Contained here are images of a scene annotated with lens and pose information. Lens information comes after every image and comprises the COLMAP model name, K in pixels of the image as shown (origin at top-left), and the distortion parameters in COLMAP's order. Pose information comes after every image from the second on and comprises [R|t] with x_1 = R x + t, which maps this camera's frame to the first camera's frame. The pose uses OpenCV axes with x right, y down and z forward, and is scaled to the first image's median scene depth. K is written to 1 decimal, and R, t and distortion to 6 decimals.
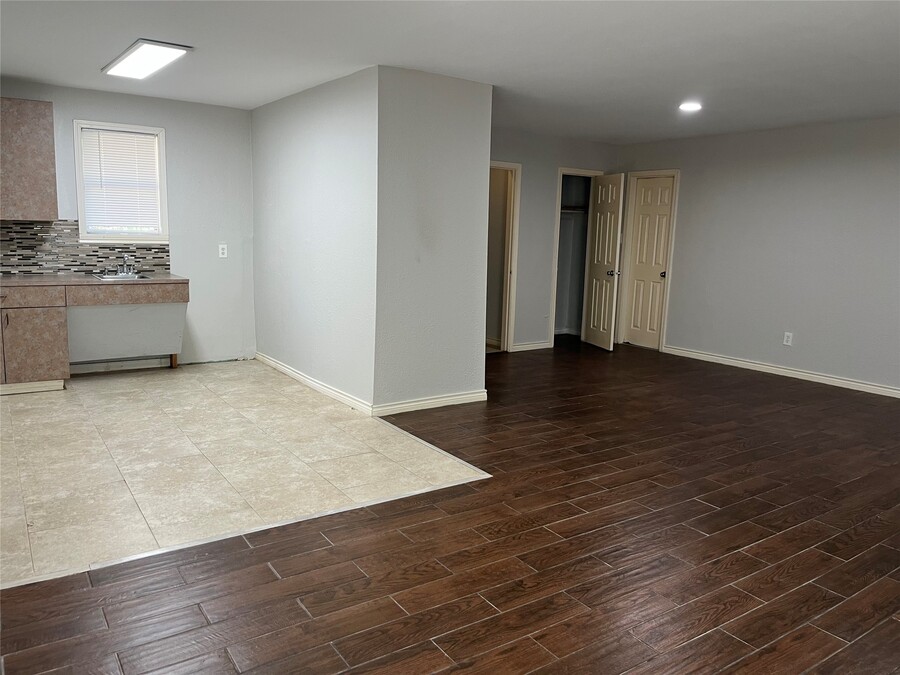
lens RADIAL K [[686.4, 0, 452.4], [0, 686.4, 336.3], [0, 0, 1]] dist [0.067805, -0.086502]
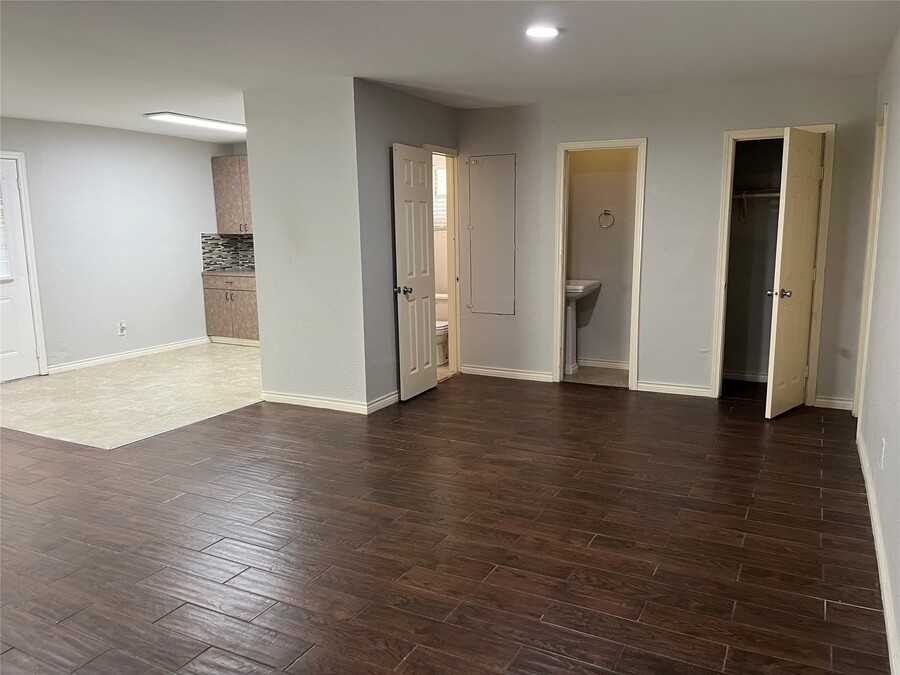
lens RADIAL K [[686.4, 0, 450.8], [0, 686.4, 338.1], [0, 0, 1]] dist [0.067805, -0.086502]
pose [[0.460426, 0.110037, -0.880852, 0.882133], [-0.115383, 0.991288, 0.063522, -0.079717], [0.880168, 0.072389, 0.469111, 0.634984]]
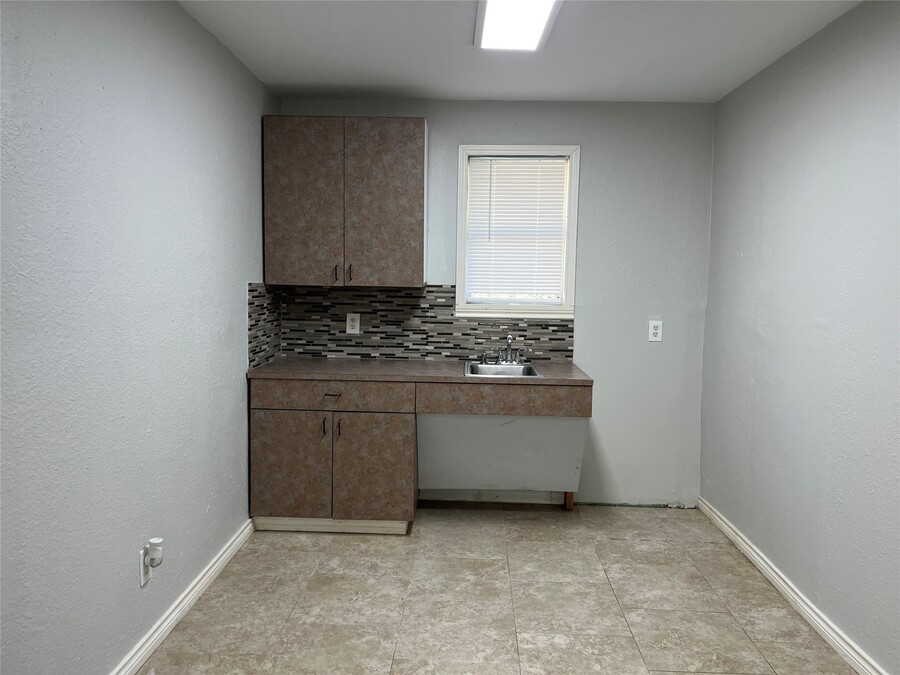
lens RADIAL K [[686.4, 0, 452.4], [0, 686.4, 330.8], [0, 0, 1]] dist [0.067805, -0.086502]
pose [[0.810726, 0.031417, -0.584582, -0.132621], [-0.085254, 0.994250, -0.064800, -0.076776], [0.579184, 0.102373, 0.808743, 0.446036]]
